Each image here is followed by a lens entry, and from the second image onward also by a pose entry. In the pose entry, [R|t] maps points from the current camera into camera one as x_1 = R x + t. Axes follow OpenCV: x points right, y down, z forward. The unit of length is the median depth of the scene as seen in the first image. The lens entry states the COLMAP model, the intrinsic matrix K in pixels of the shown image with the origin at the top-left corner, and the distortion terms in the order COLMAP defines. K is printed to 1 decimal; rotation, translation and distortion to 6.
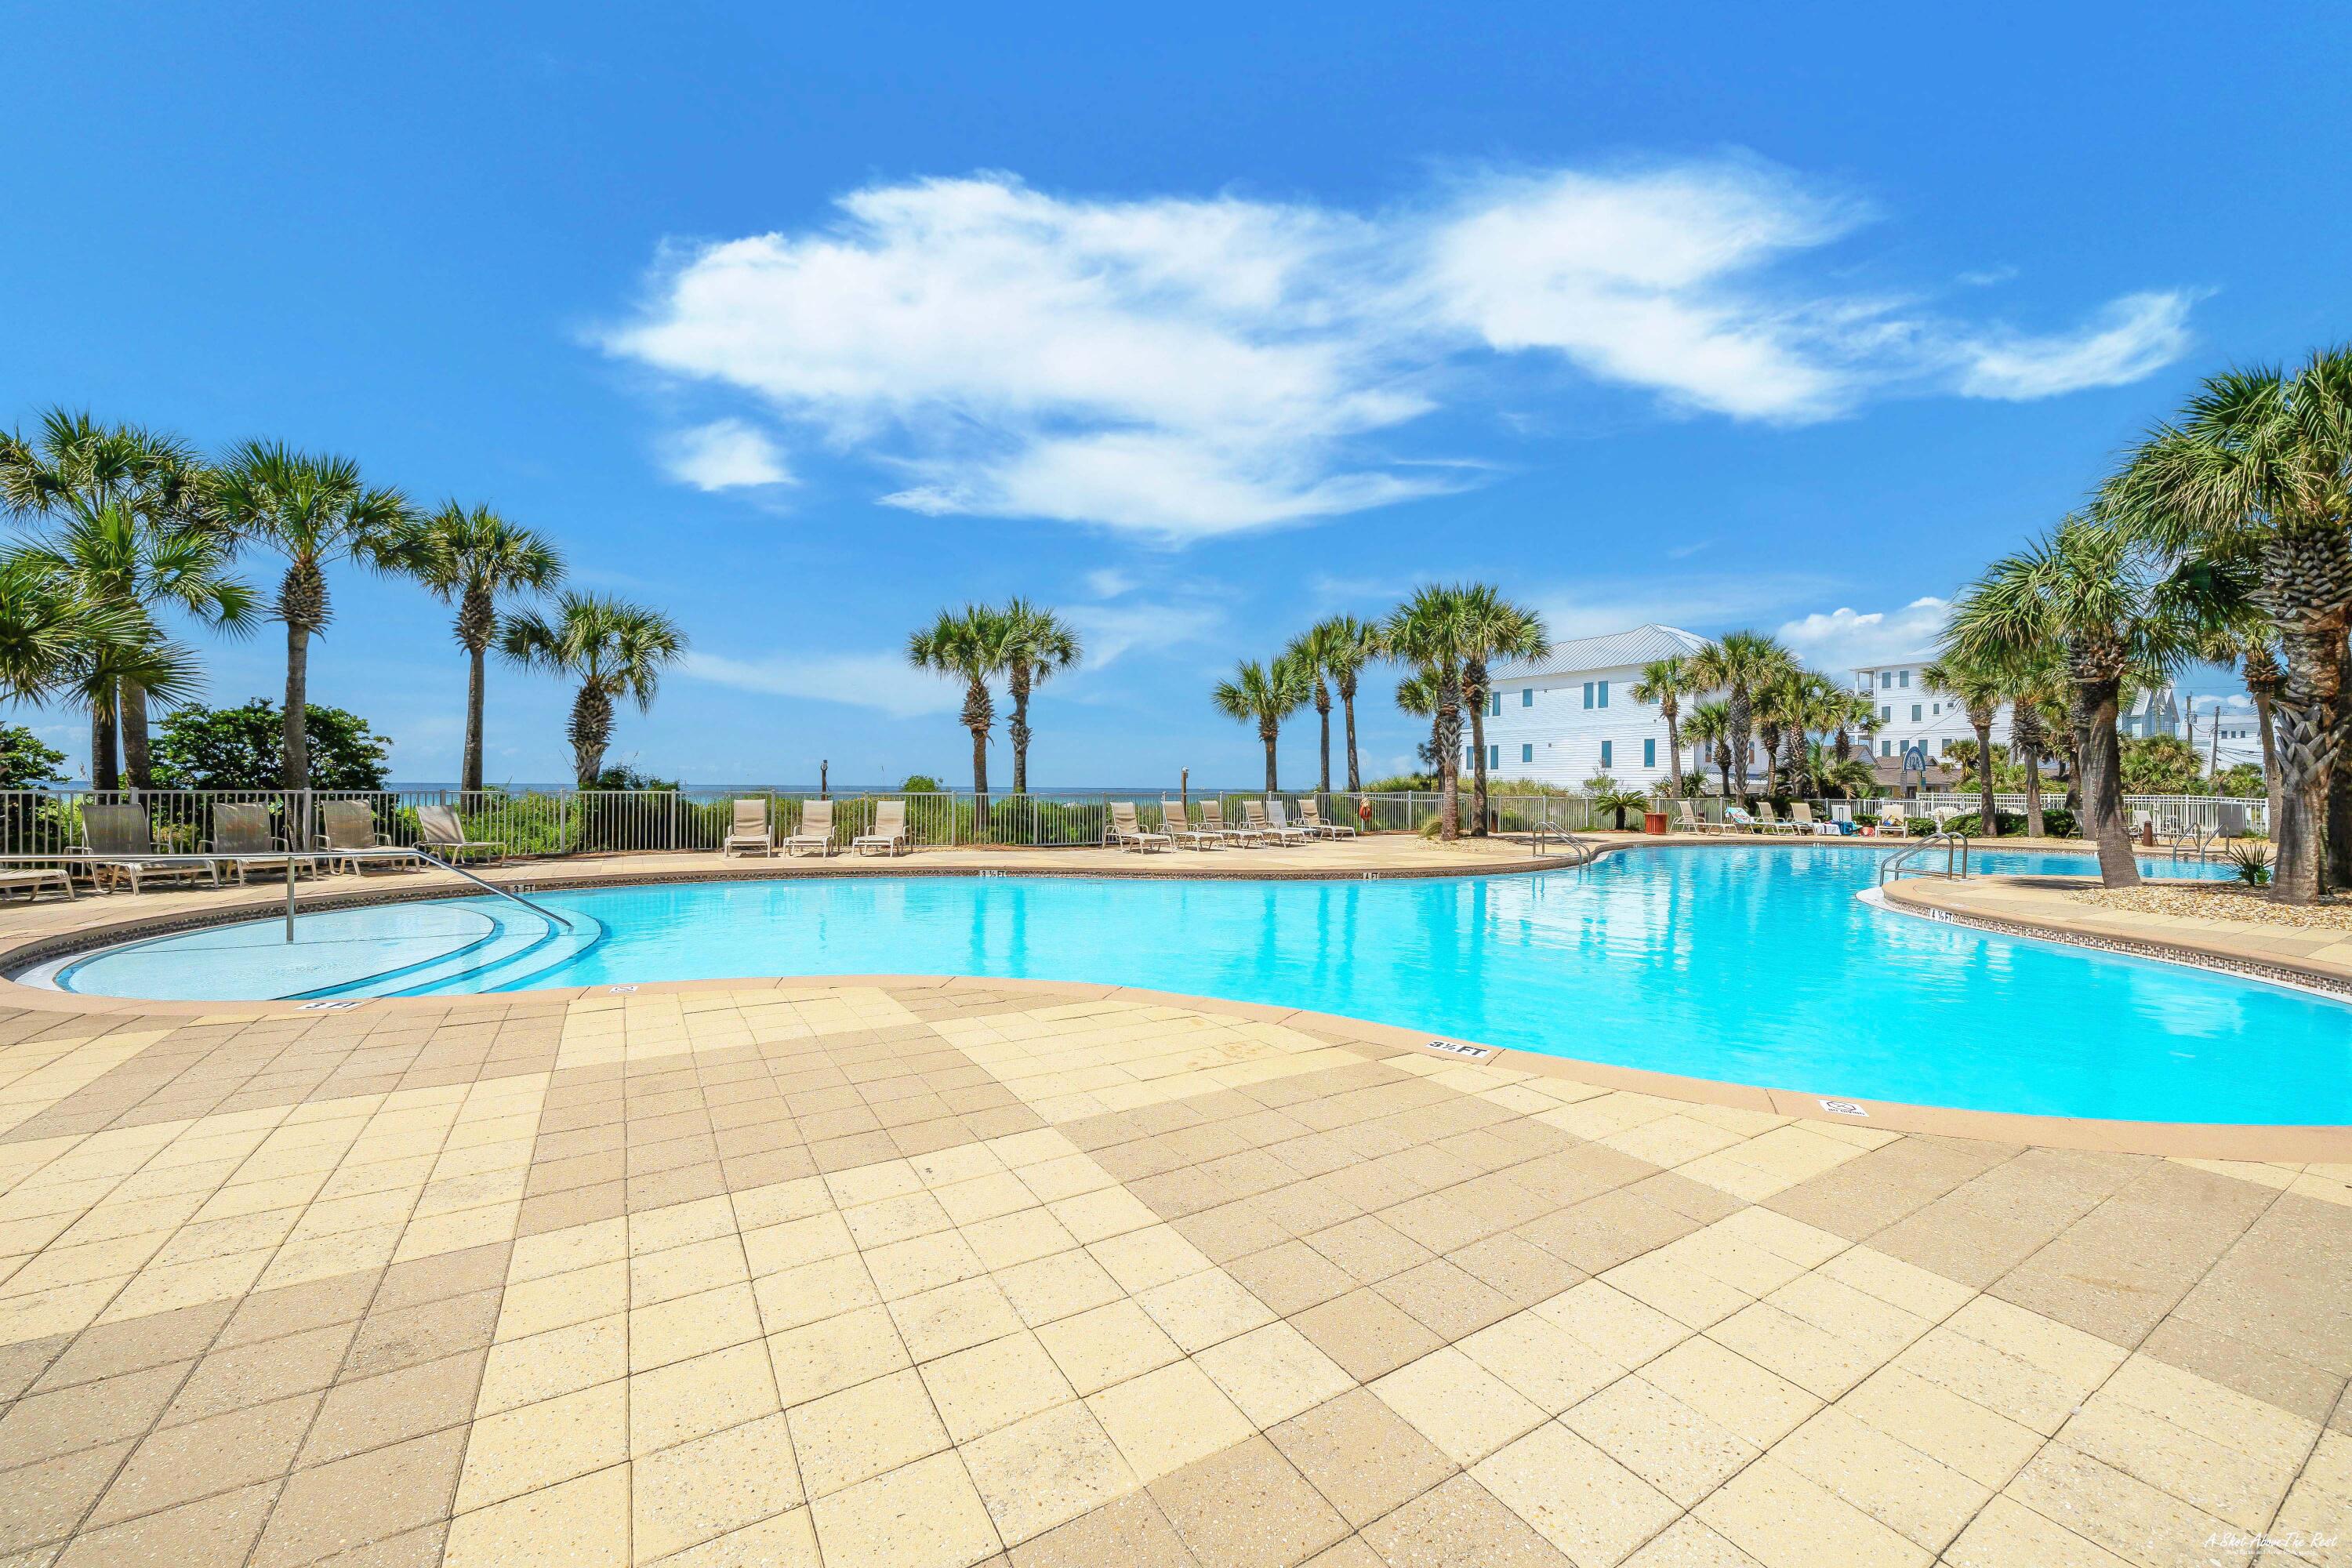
lens RADIAL K [[894.7, 0, 1172.3], [0, 894.7, 784.8], [0, 0, 1]] dist [-0.000960, 0.000548]
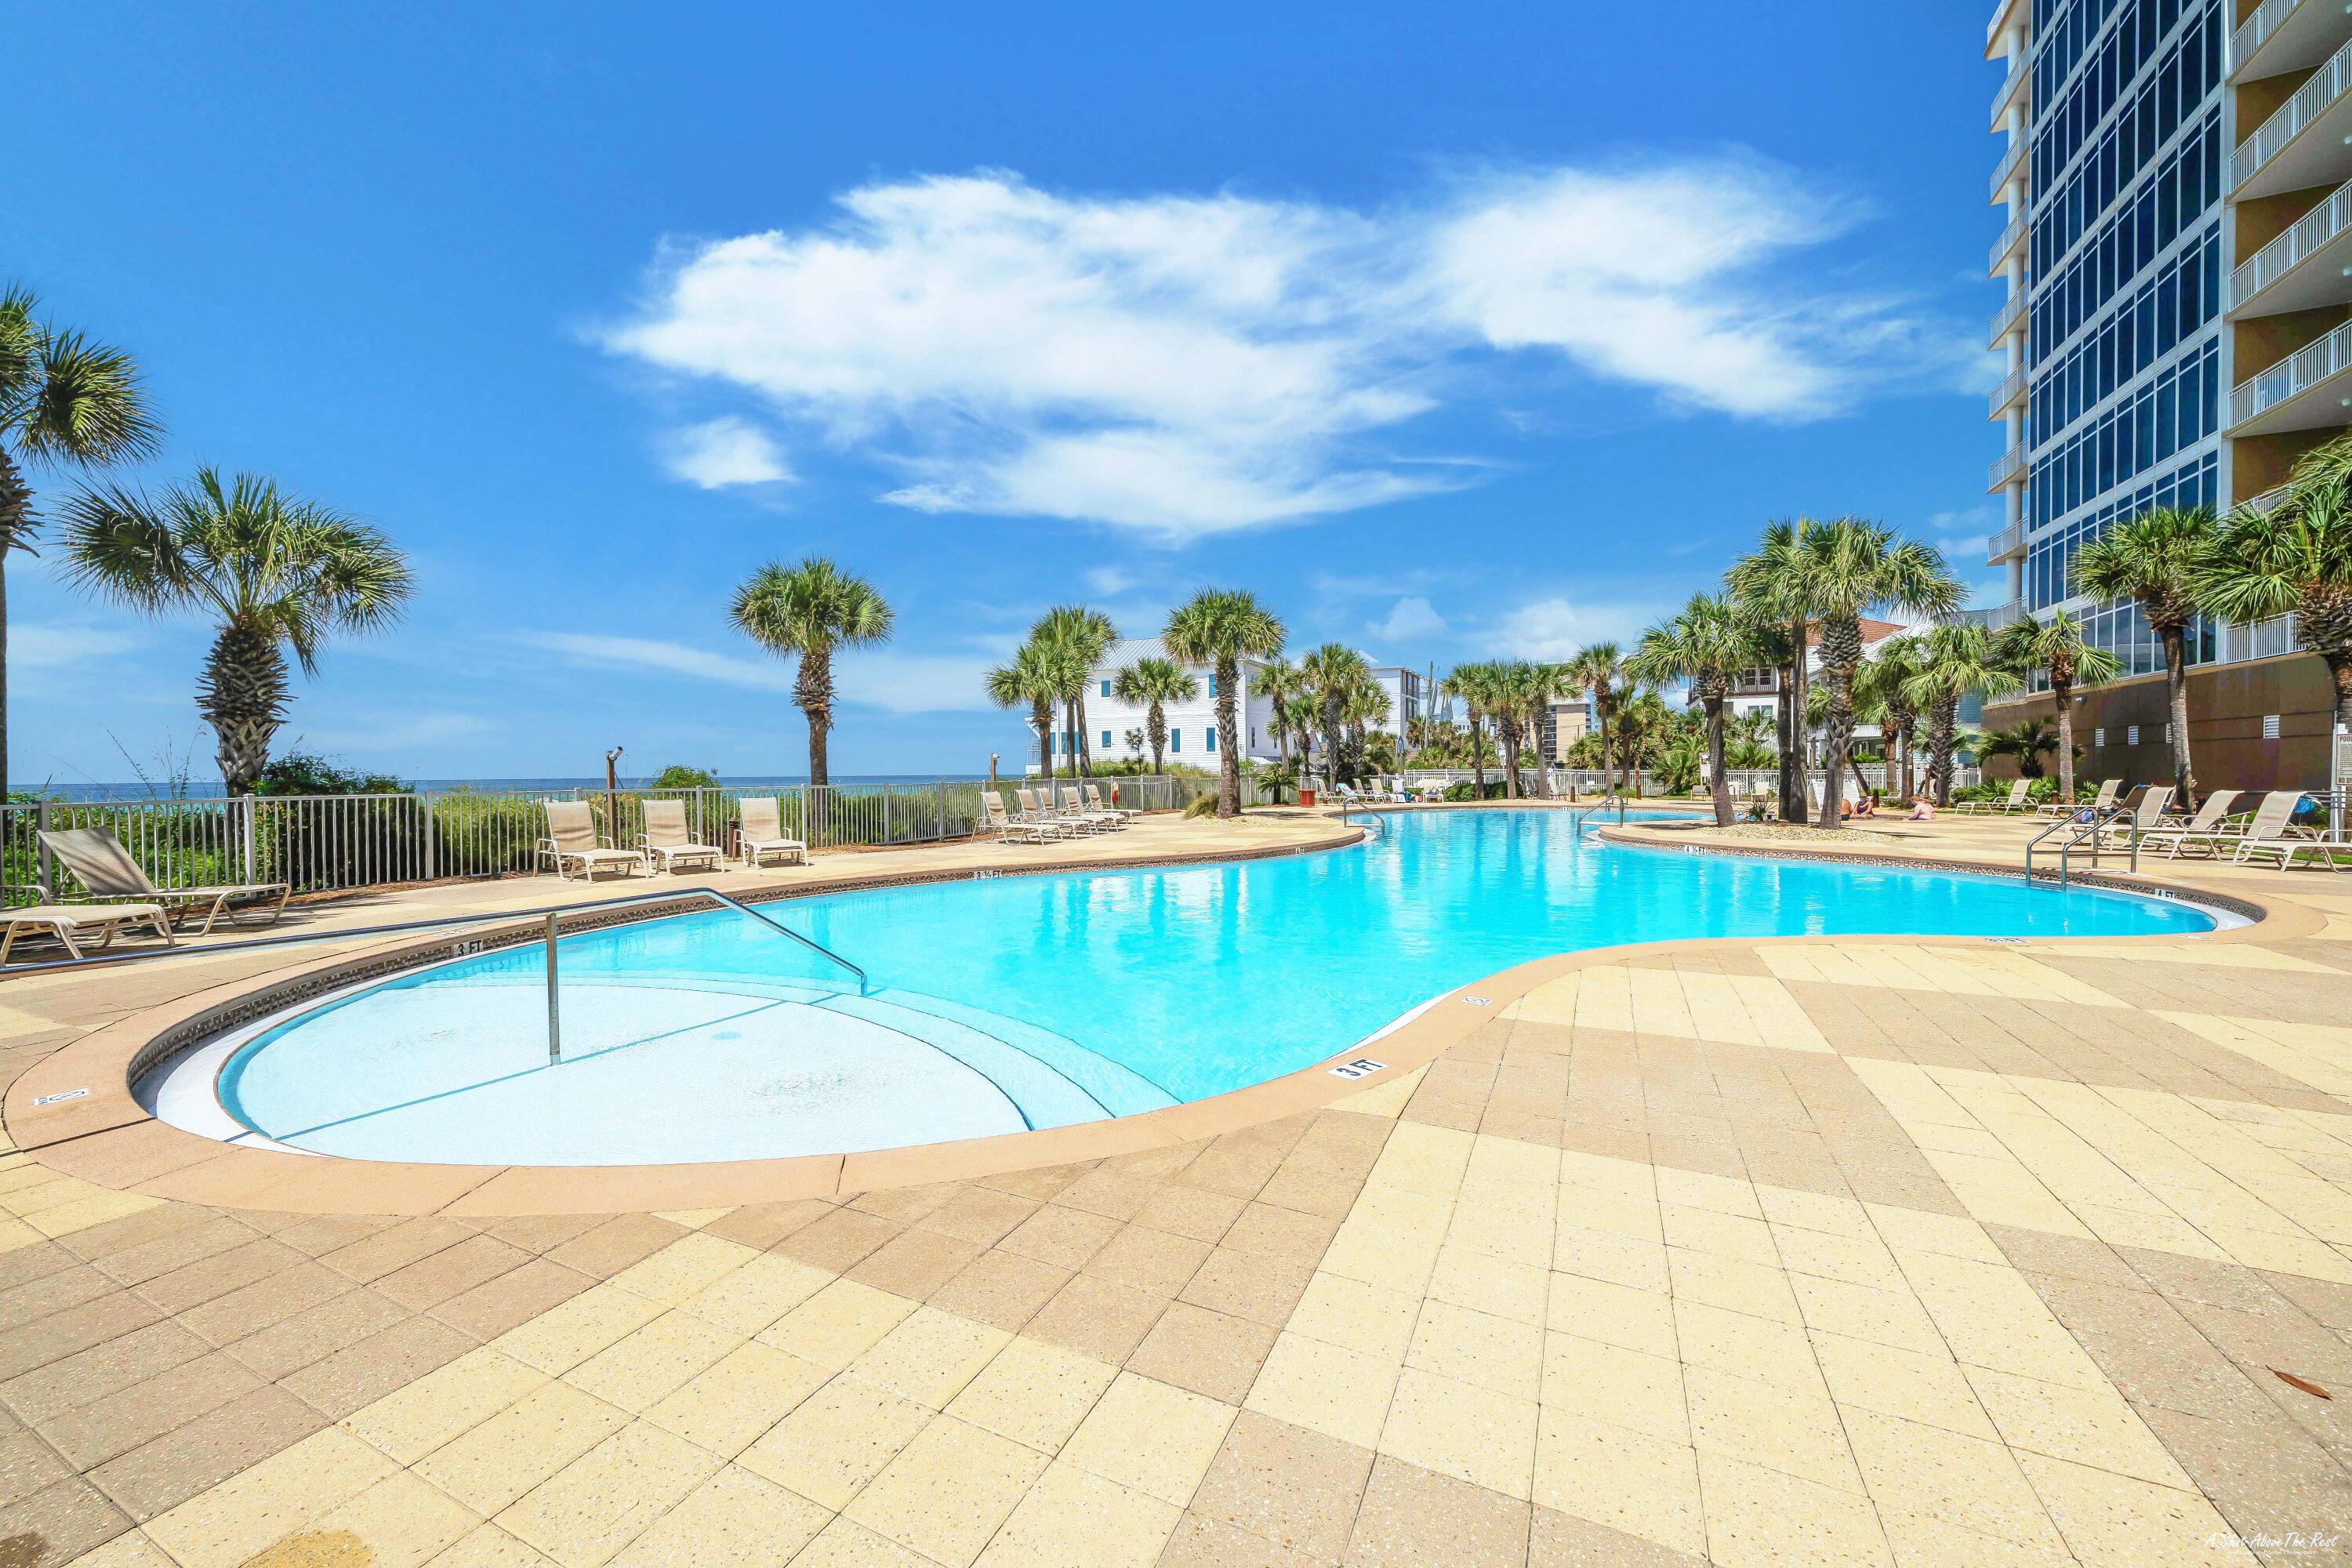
lens RADIAL K [[894.7, 0, 1157.7], [0, 894.7, 766.2], [0, 0, 1]] dist [-0.000960, 0.000548]
pose [[0.840574, -0.012056, 0.541563, -0.337258], [0.013972, 0.999902, 0.000573, -0.004046], [-0.541517, 0.007086, 0.840660, 0.100143]]
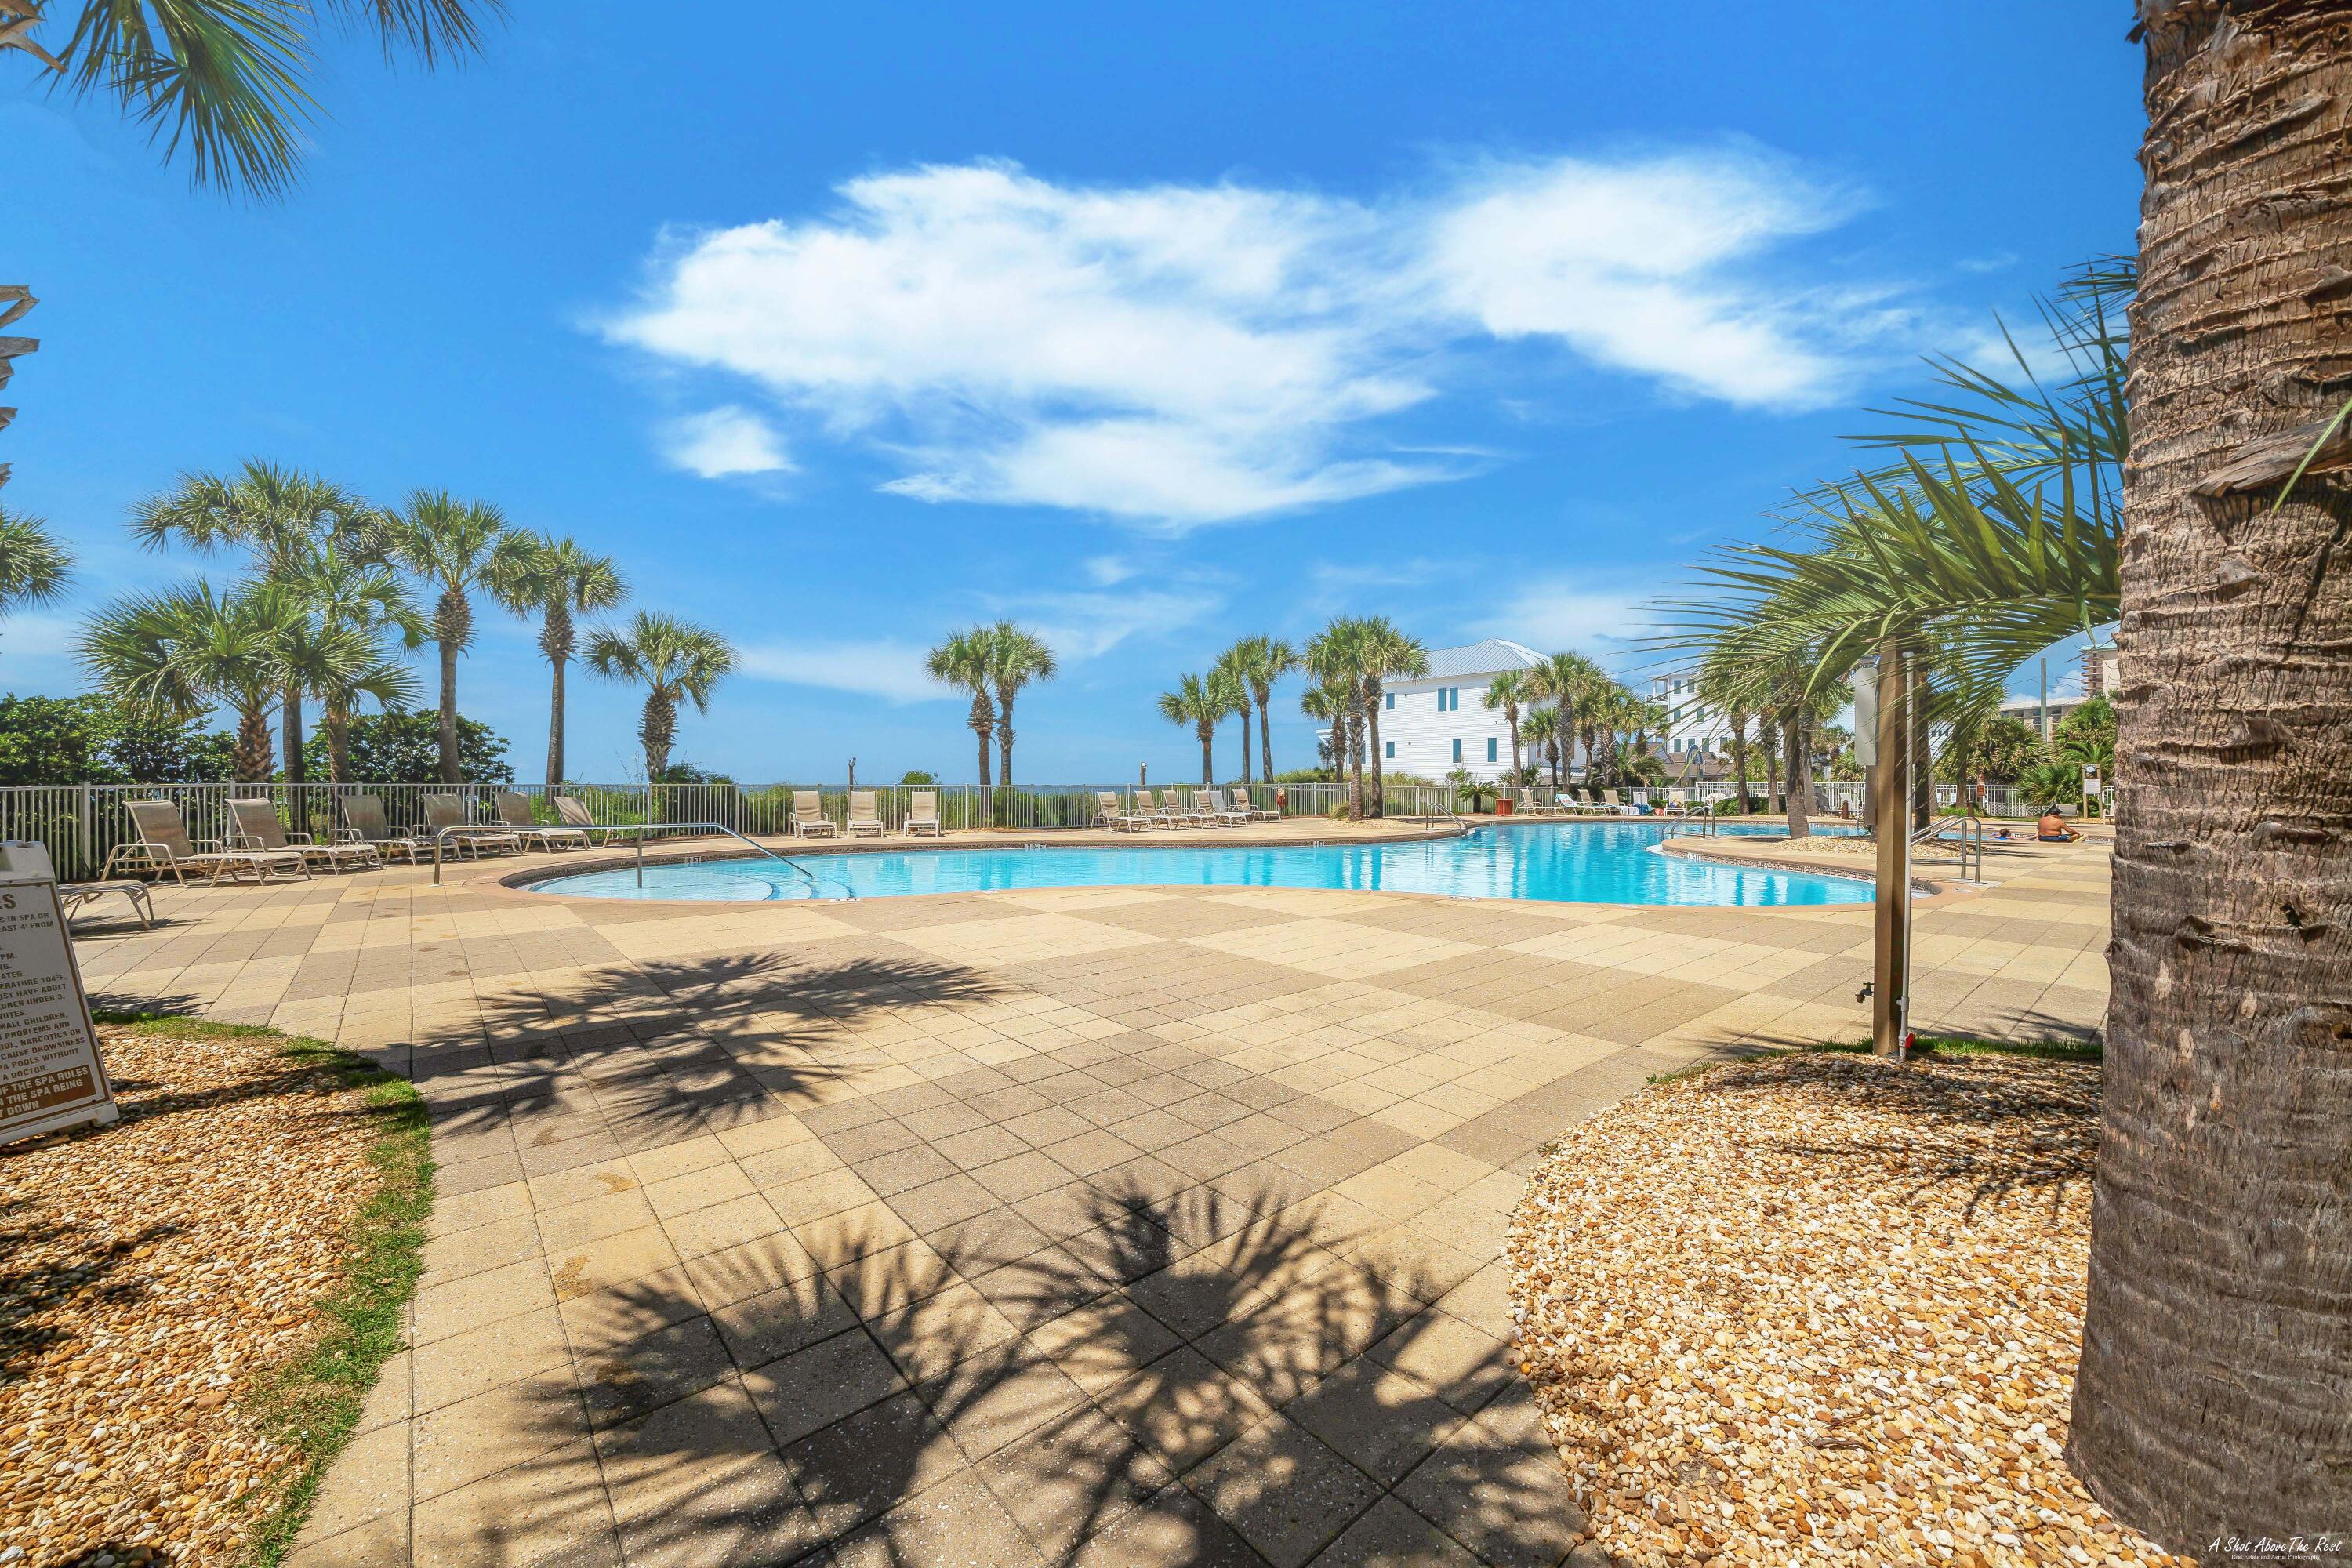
lens RADIAL K [[894.7, 0, 1170.2], [0, 894.7, 784.4], [0, 0, 1]] dist [-0.000960, 0.000548]
pose [[0.987895, -0.006065, 0.155003, -0.130337], [0.005378, 0.999974, 0.004850, 0.003385], [-0.155028, -0.003958, 0.987902, -0.183302]]
